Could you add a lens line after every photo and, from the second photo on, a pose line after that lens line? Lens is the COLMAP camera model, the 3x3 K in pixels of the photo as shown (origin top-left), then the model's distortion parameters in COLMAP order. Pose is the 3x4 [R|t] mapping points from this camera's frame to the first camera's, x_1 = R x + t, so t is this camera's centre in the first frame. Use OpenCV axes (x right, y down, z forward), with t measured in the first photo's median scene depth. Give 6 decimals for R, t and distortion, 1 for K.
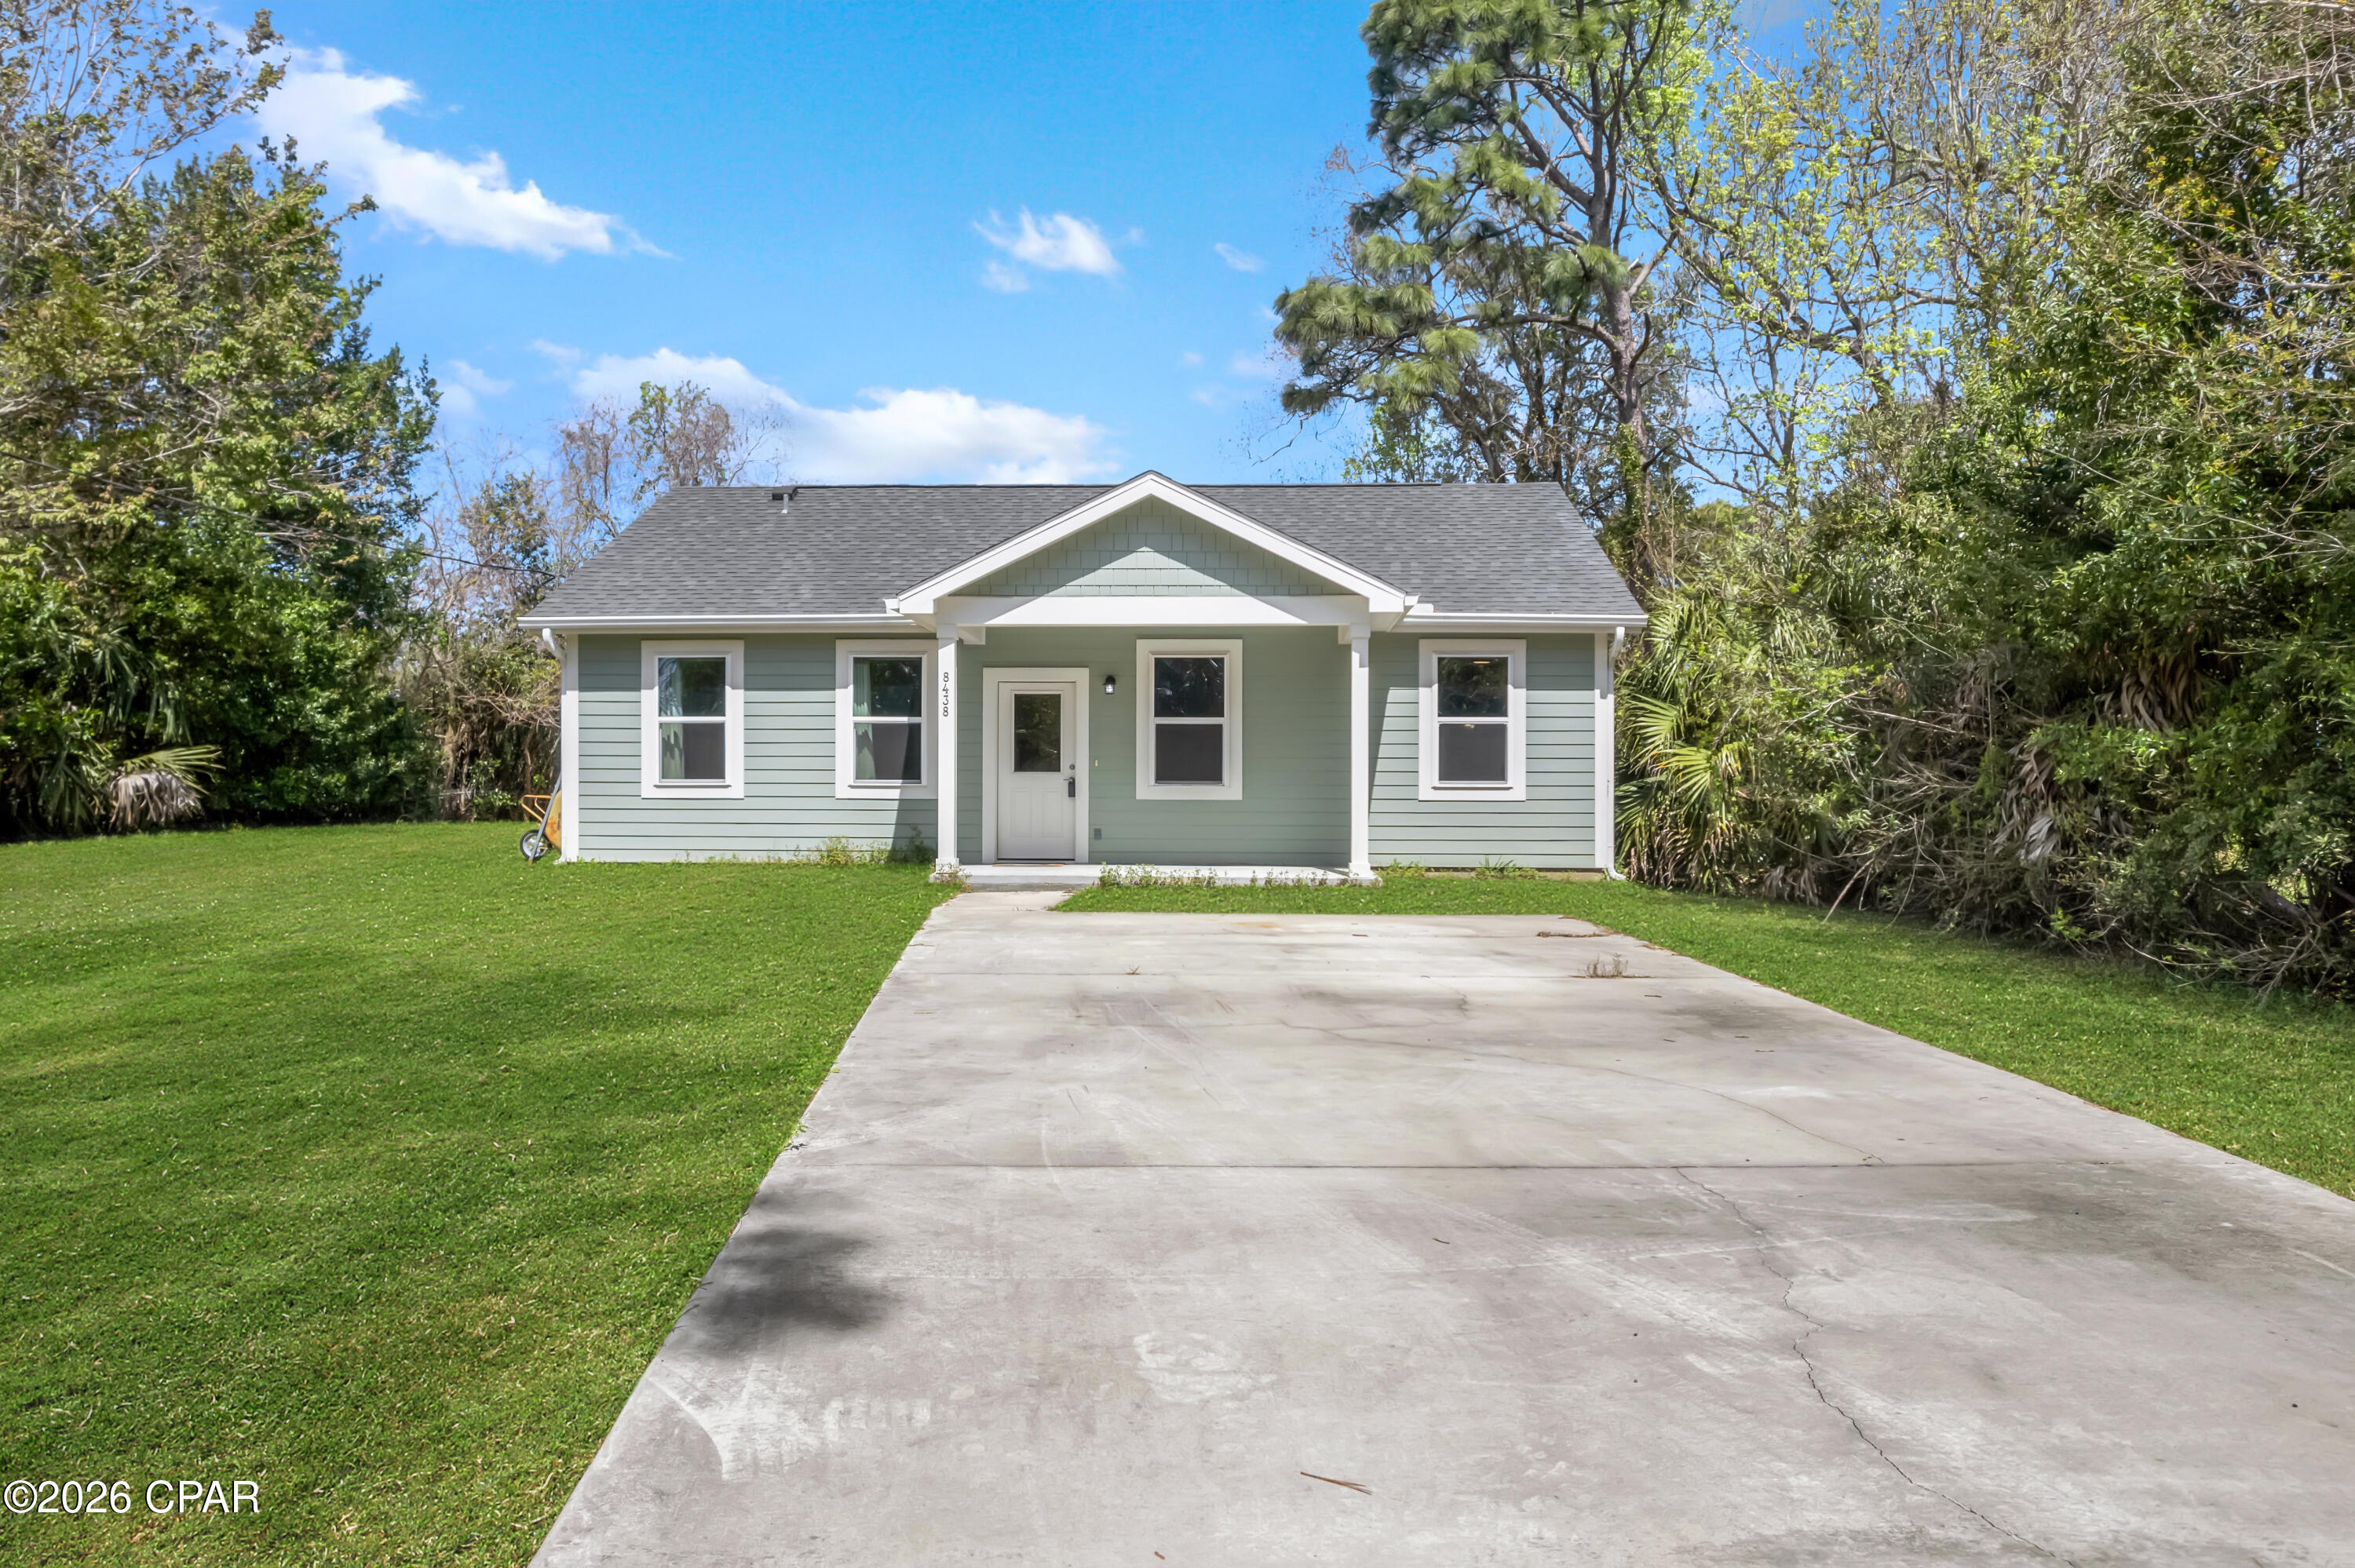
lens RADIAL K [[1545.1, 0, 1211.1], [0, 1545.1, 784.6], [0, 0, 1]] dist [-0.069847, 0.026424]
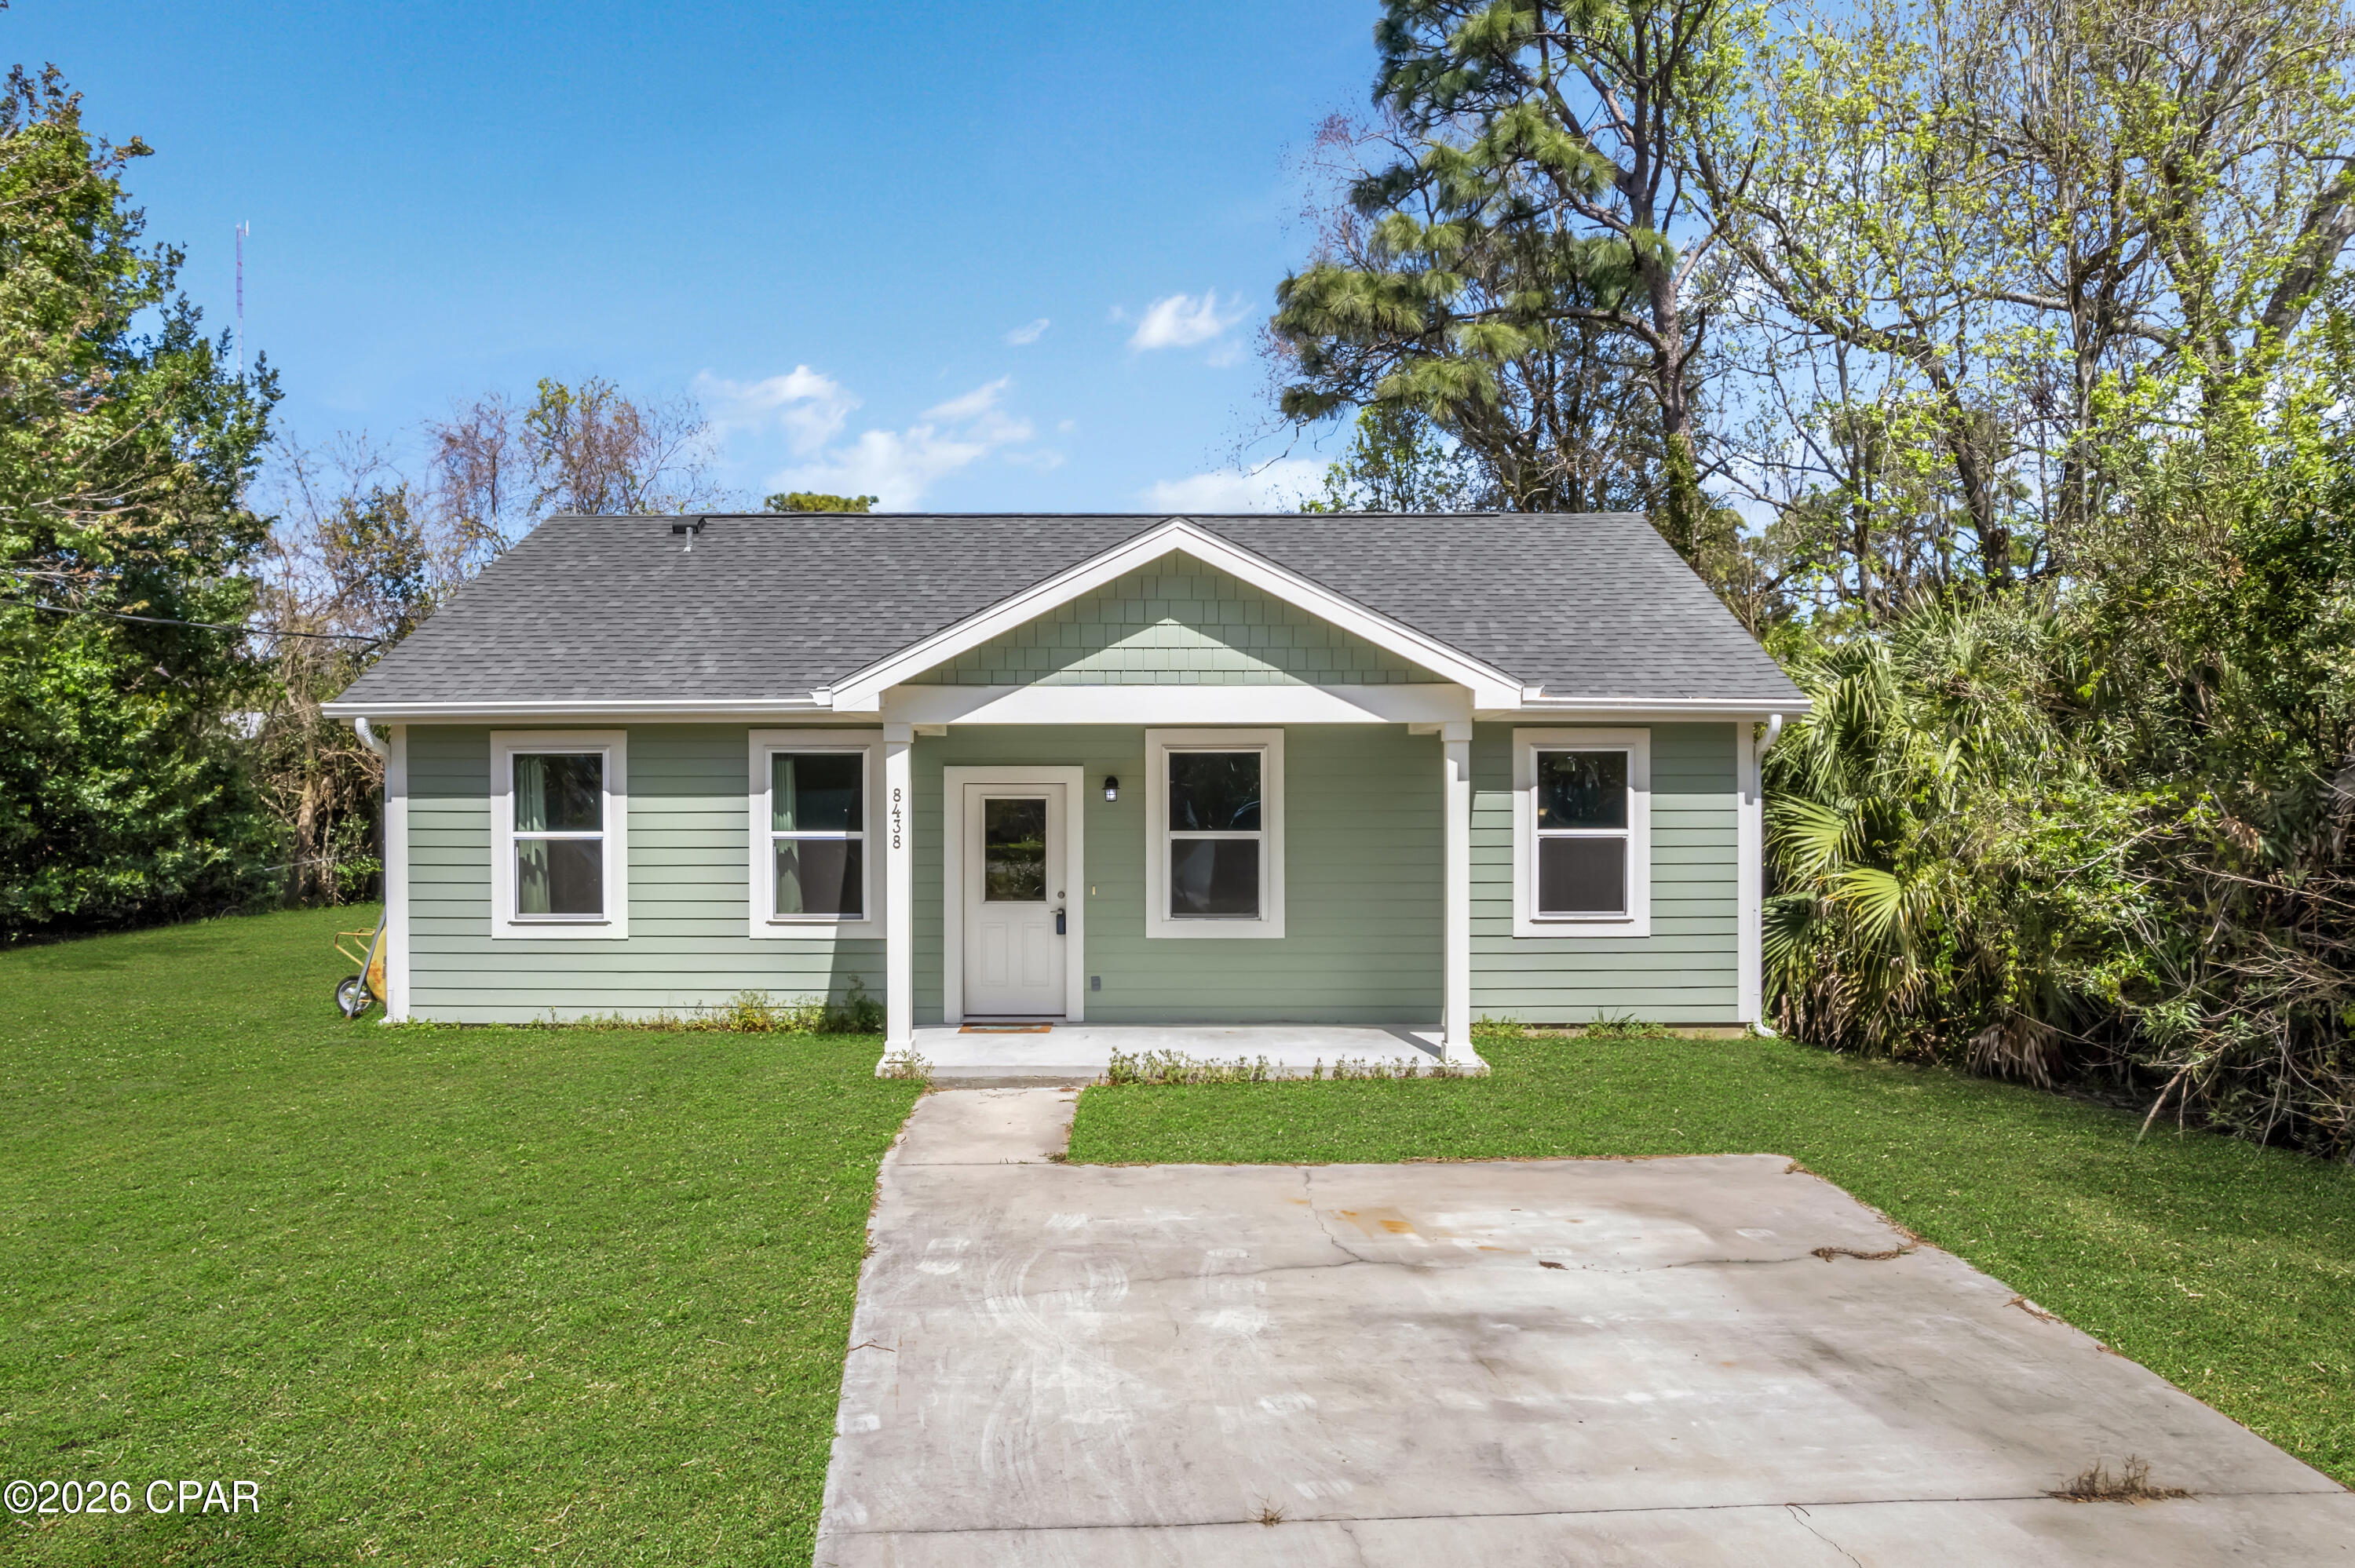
lens RADIAL K [[1545.1, 0, 1211.1], [0, 1545.1, 784.6], [0, 0, 1]] dist [-0.069847, 0.026424]
pose [[0.999261, -0.004406, 0.038177, -0.044916], [0.004231, 0.999980, 0.004660, -0.069327], [-0.038197, -0.004495, 0.999260, 0.233199]]
